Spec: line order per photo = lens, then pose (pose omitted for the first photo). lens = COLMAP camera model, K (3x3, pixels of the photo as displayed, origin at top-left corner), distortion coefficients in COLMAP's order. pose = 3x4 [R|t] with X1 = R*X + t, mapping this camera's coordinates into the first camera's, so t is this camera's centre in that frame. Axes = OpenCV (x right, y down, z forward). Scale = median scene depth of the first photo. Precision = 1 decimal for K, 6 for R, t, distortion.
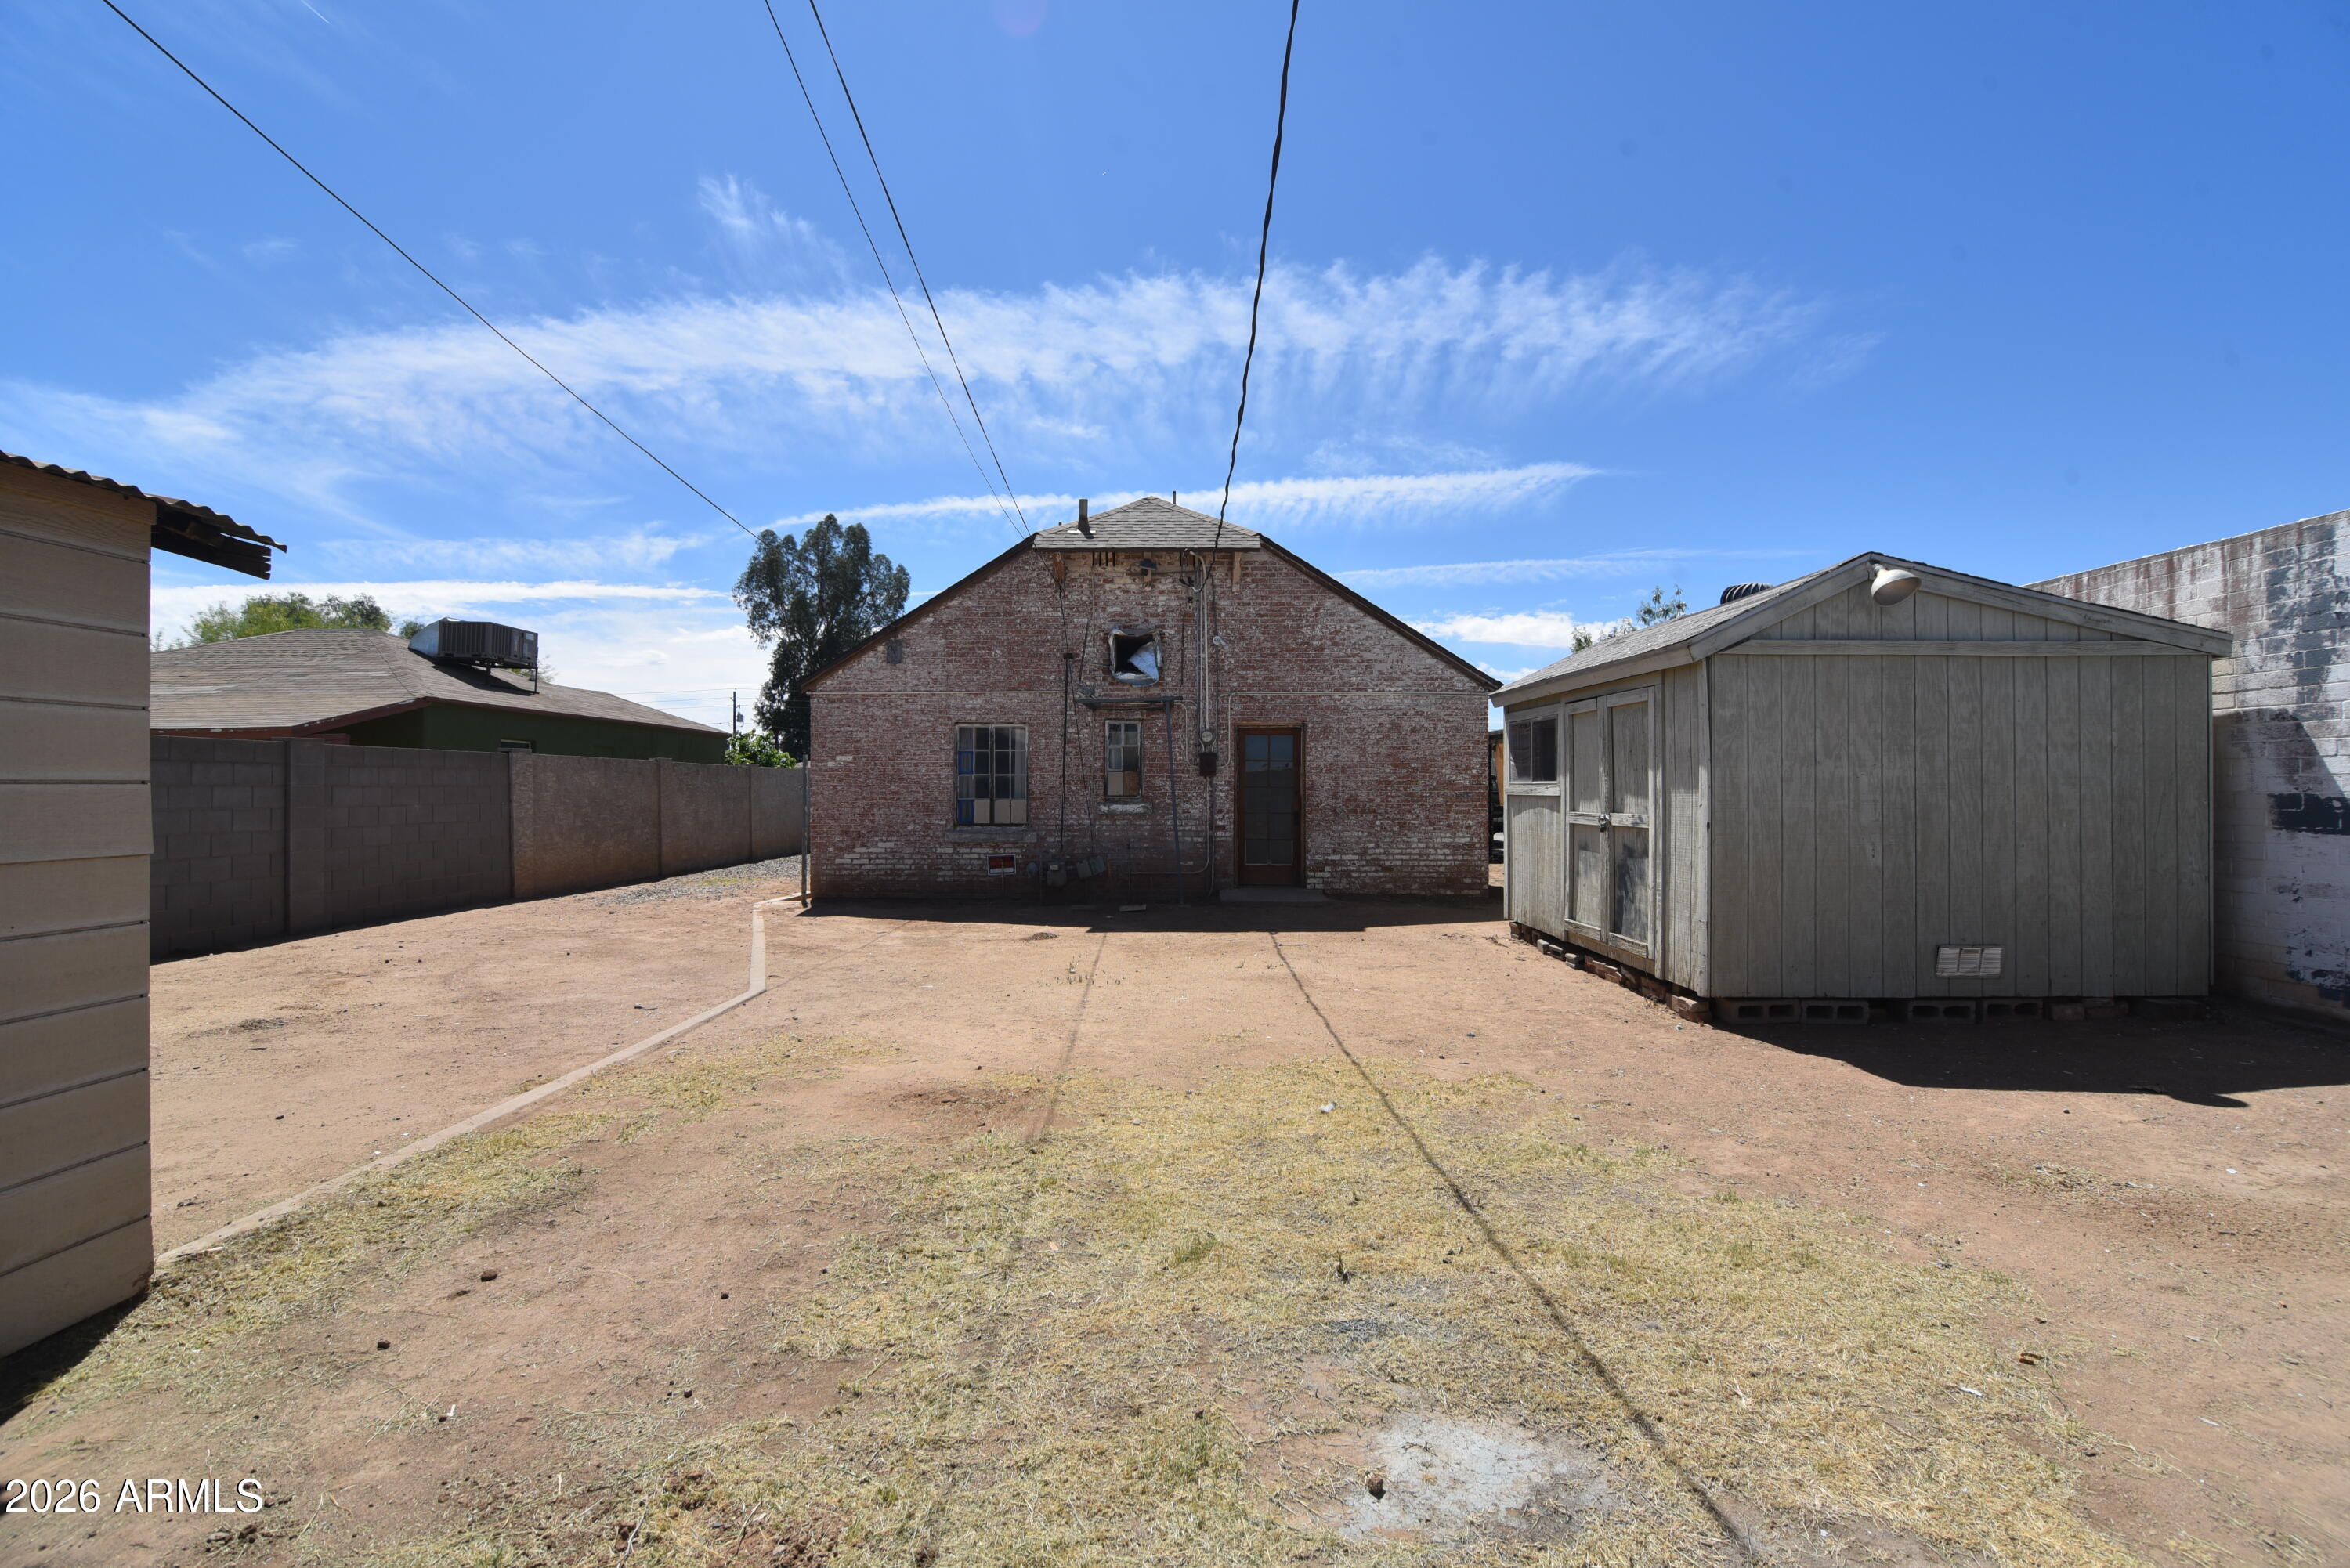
lens RADIAL K [[1032.0, 0, 1175.0], [0, 1032.0, 784.0], [0, 0, 1]] dist [0.005370, -0.012959]
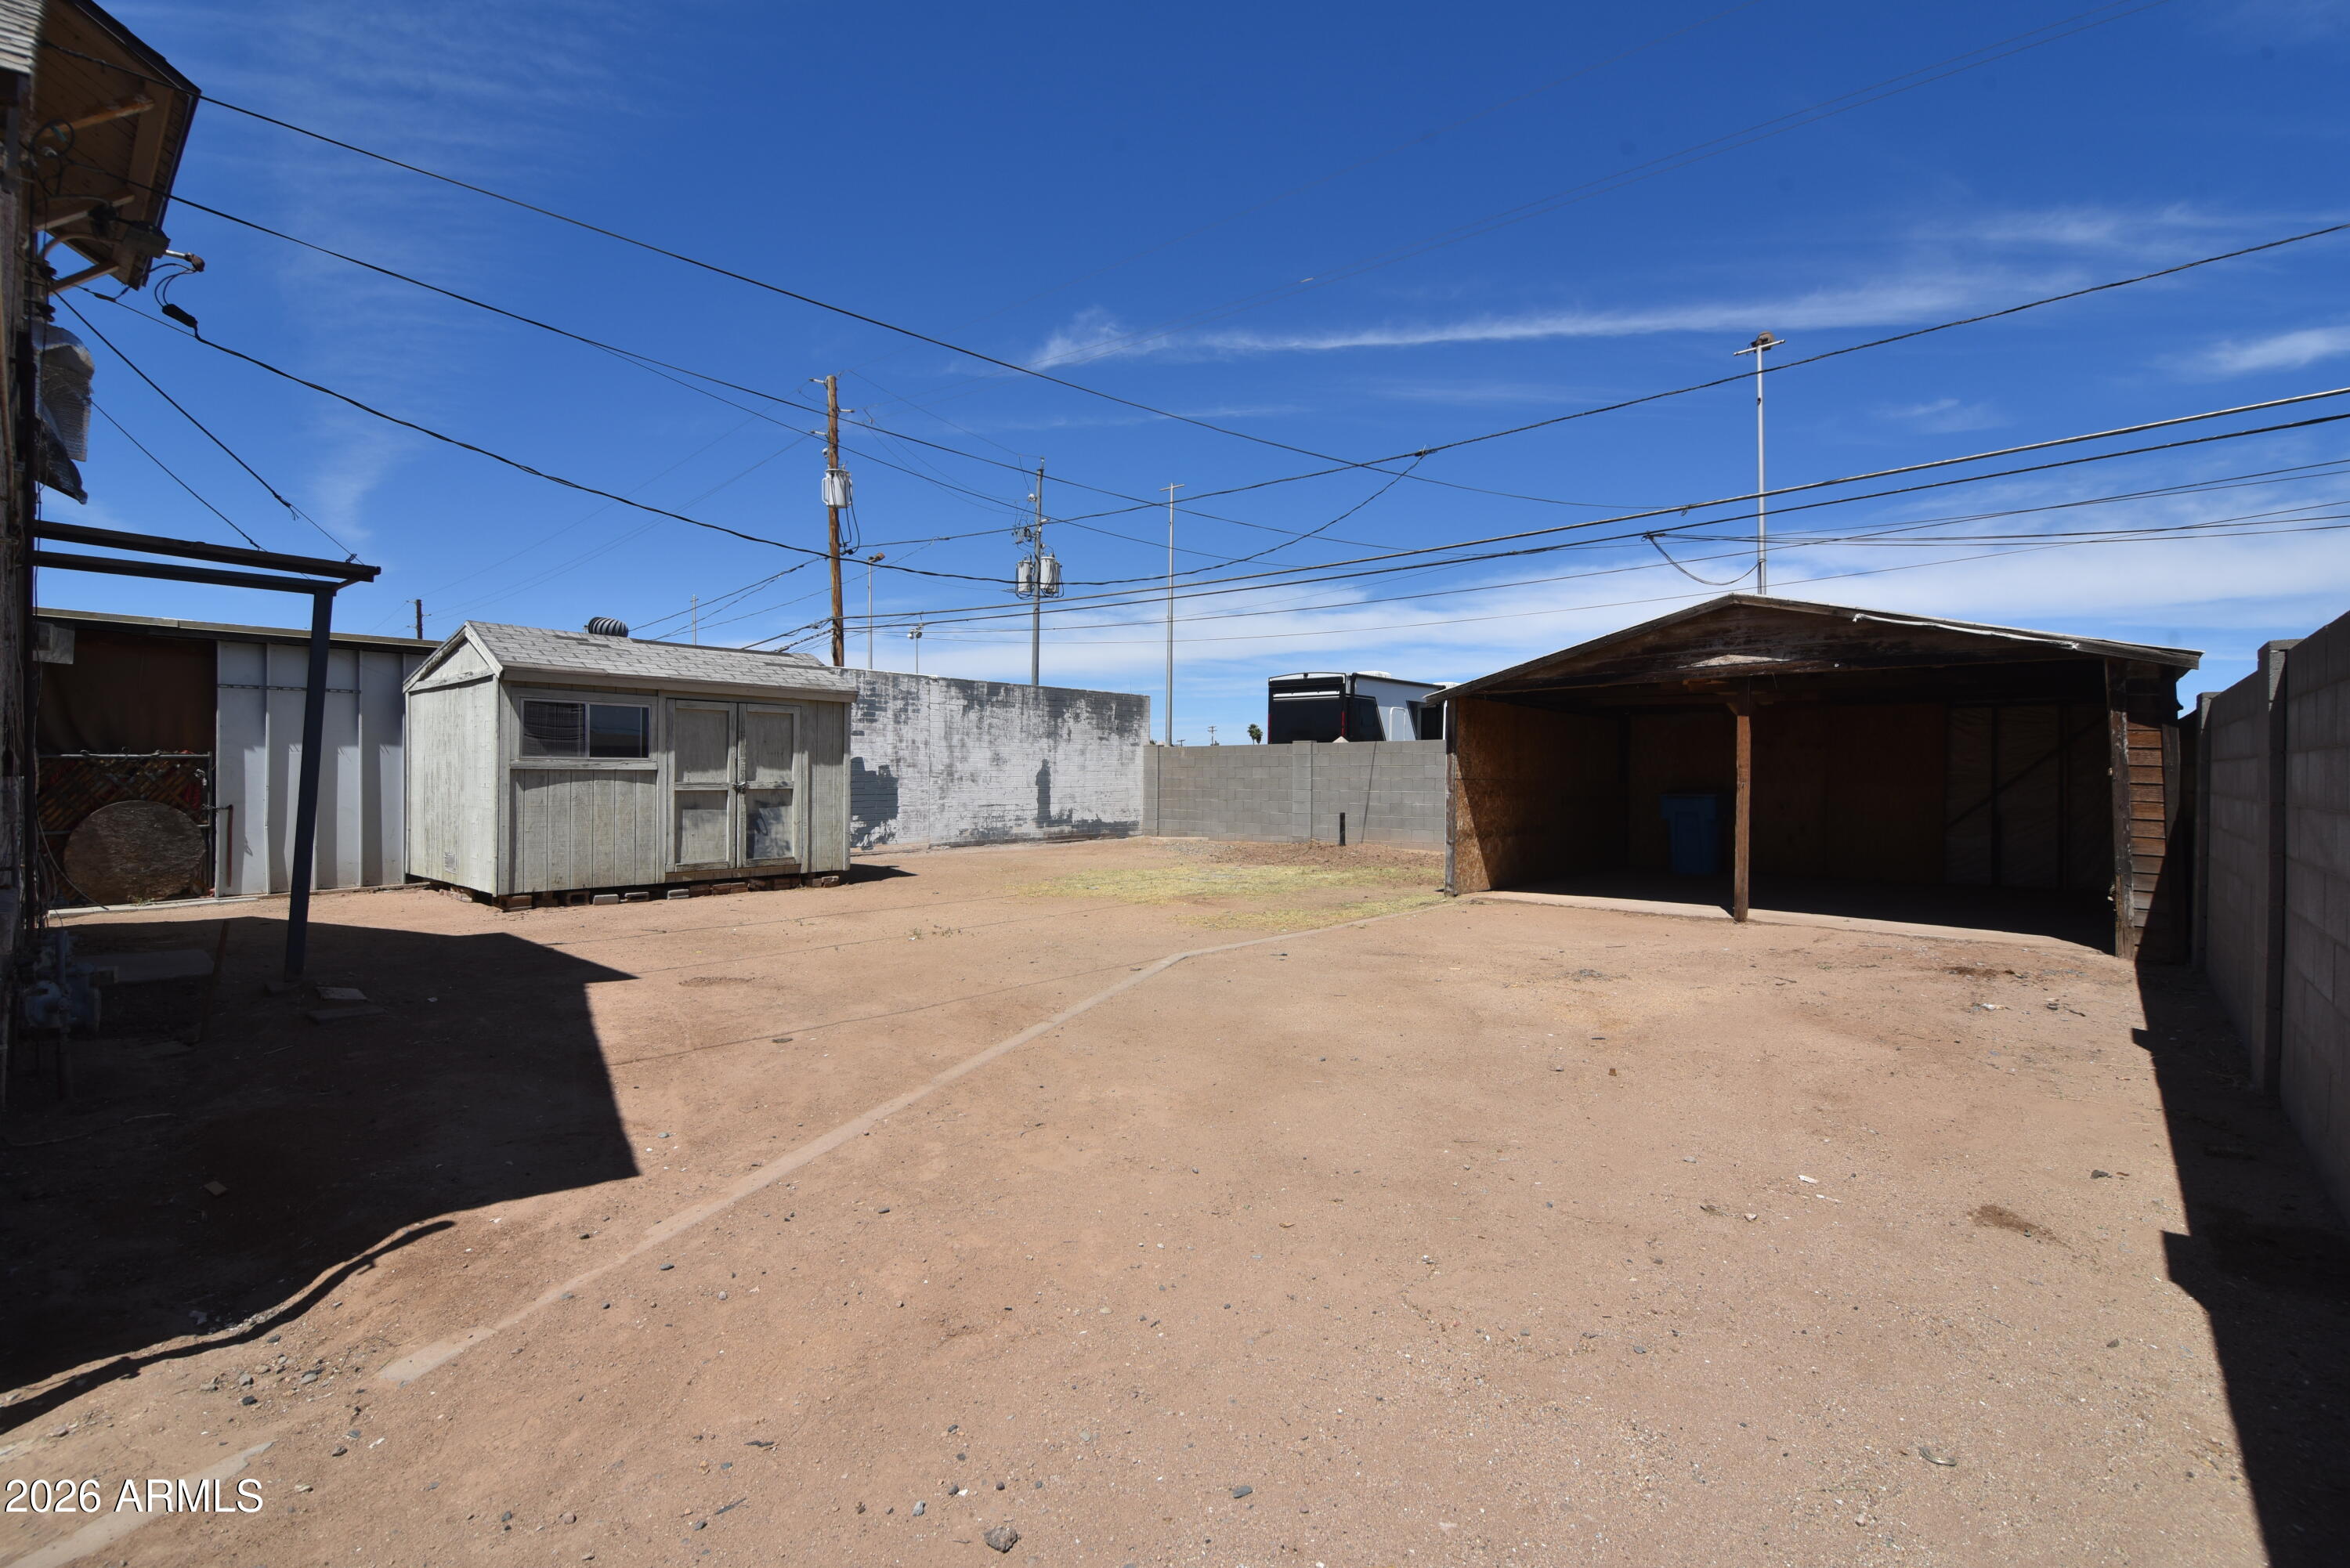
lens RADIAL K [[1034.1, 0, 1167.5], [0, 1034.1, 775.1], [0, 0, 1]] dist [-0.003250, -0.009658]
pose [[-0.751242, -0.005153, 0.660007, -0.609231], [-0.007678, 0.999970, -0.000931, 0.009351], [-0.659982, -0.005767, -0.751259, 1.004142]]
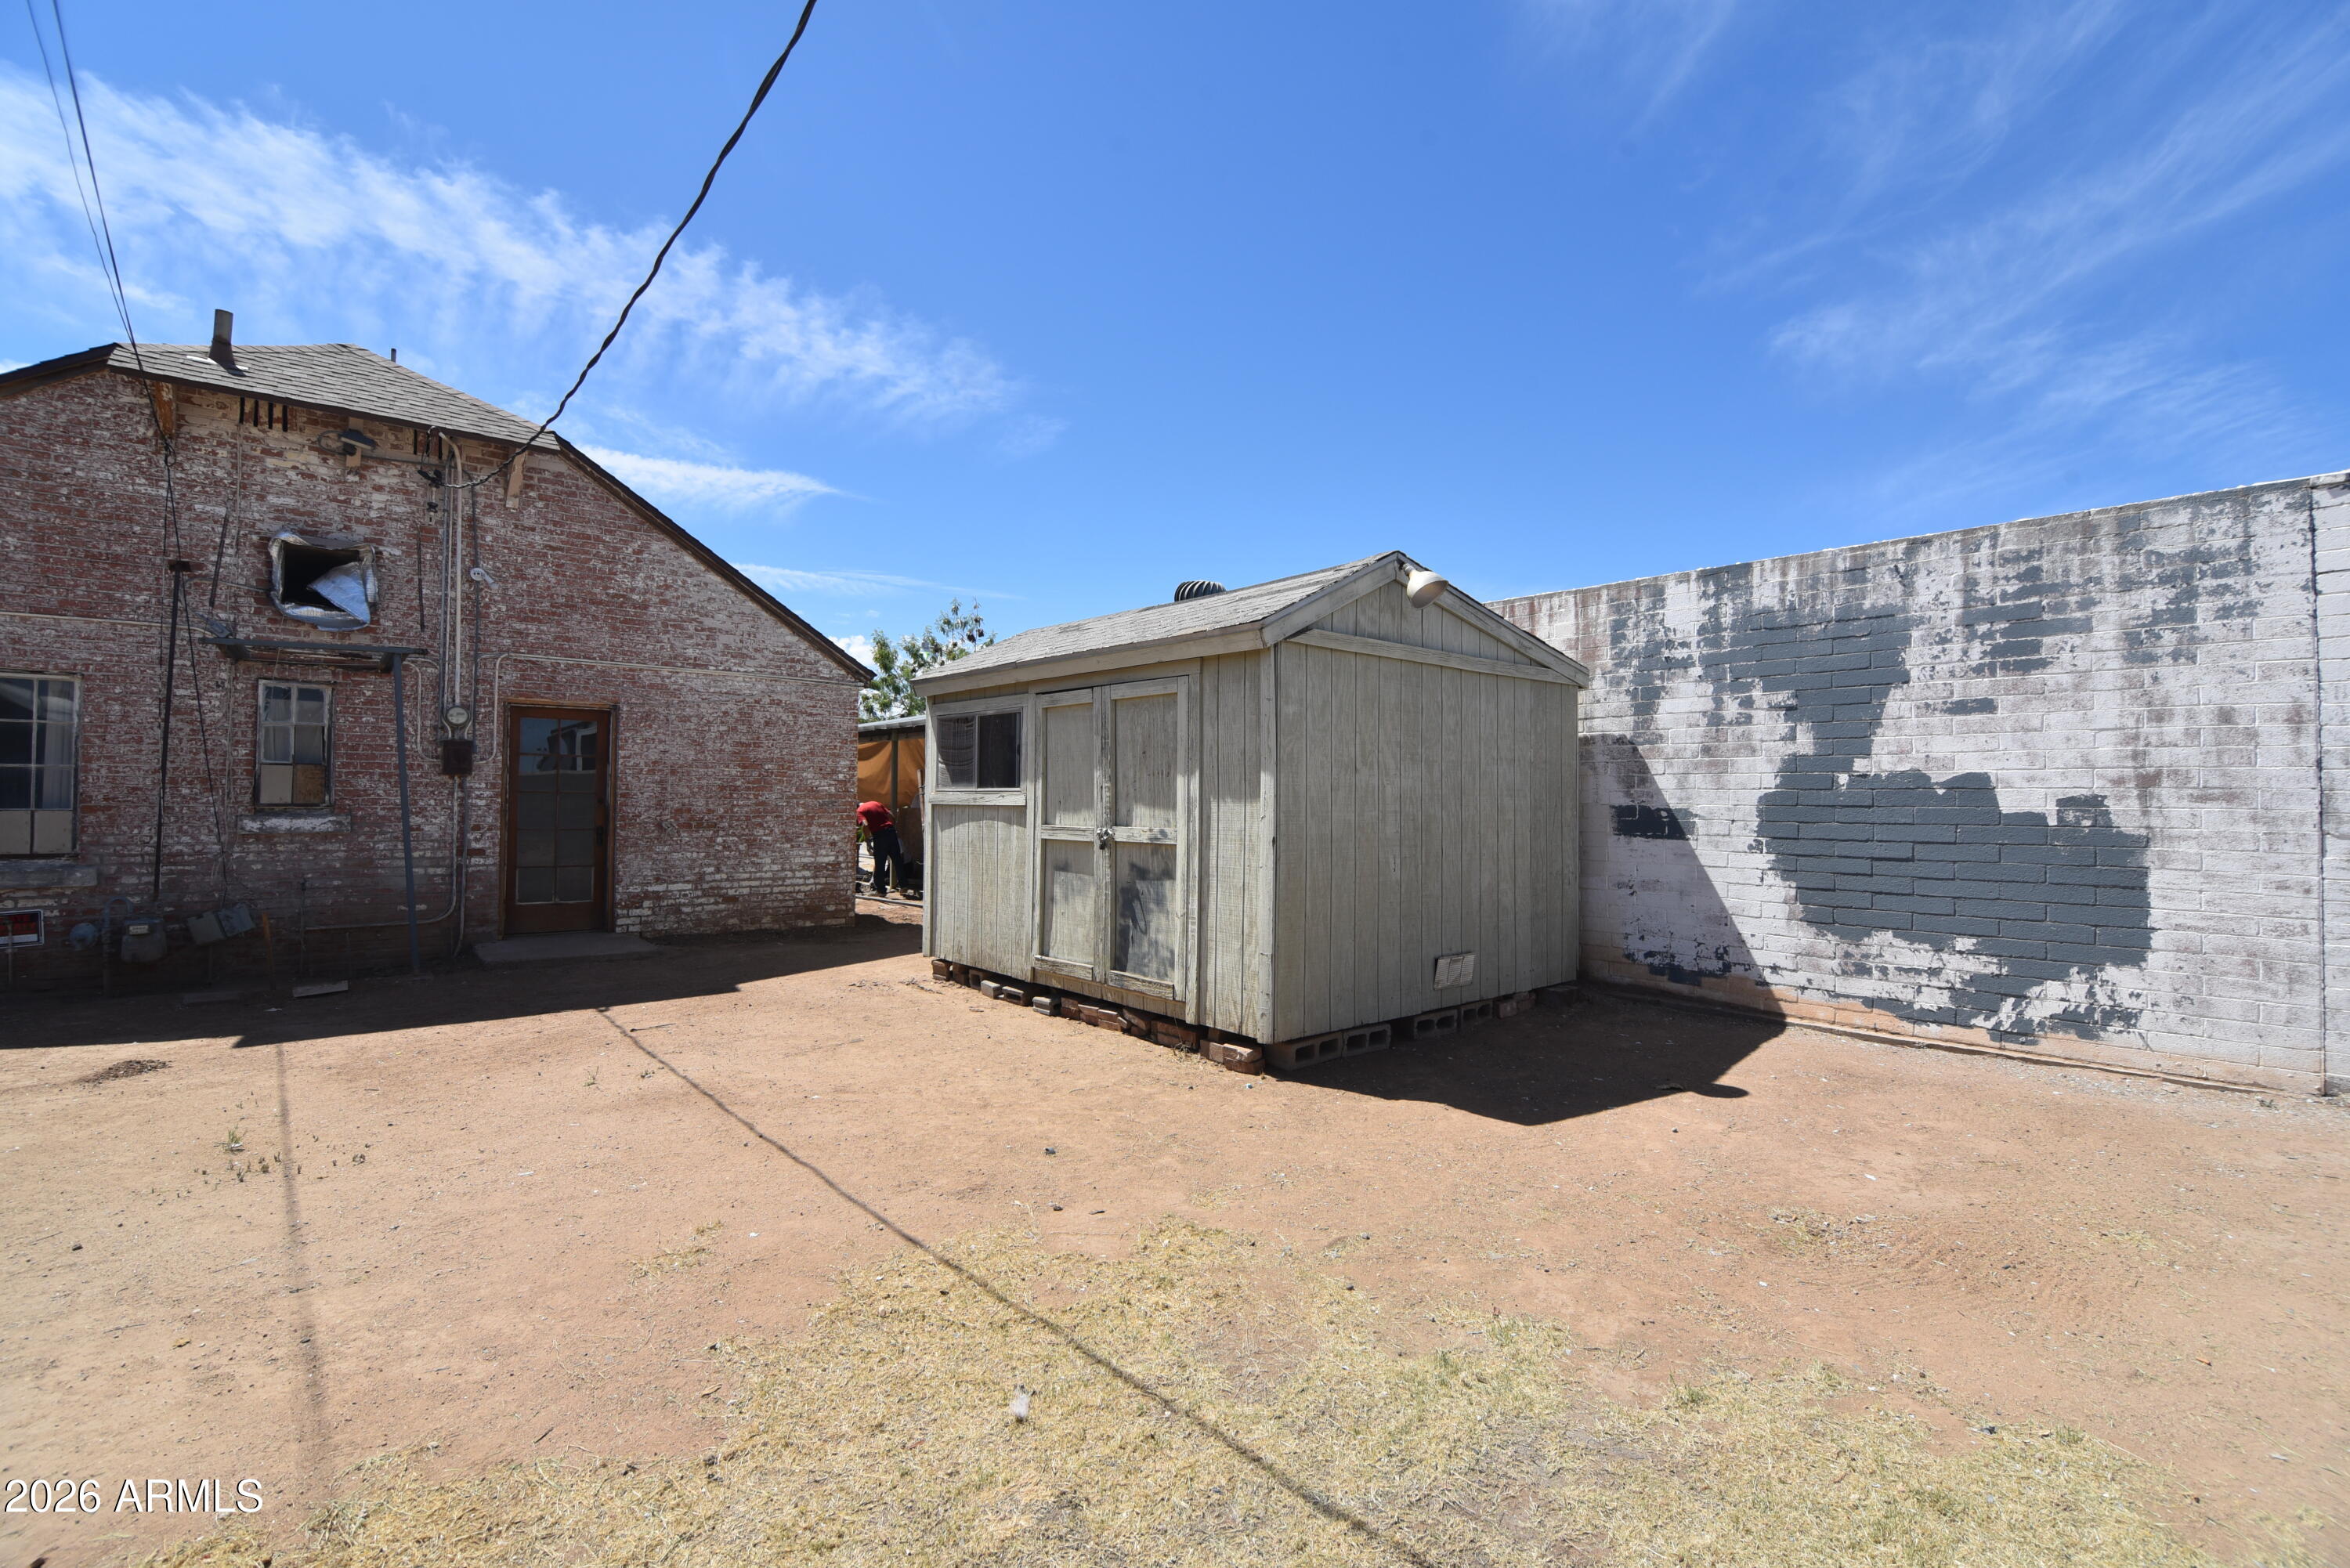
lens RADIAL K [[1040.1, 0, 1169.2], [0, 1040.1, 775.1], [0, 0, 1]] dist [-0.004105, -0.008587]
pose [[0.761033, 0.020832, 0.648379, -0.051909], [-0.009249, 0.999731, -0.021265, 0.002399], [-0.648648, 0.010187, 0.761021, 0.192147]]
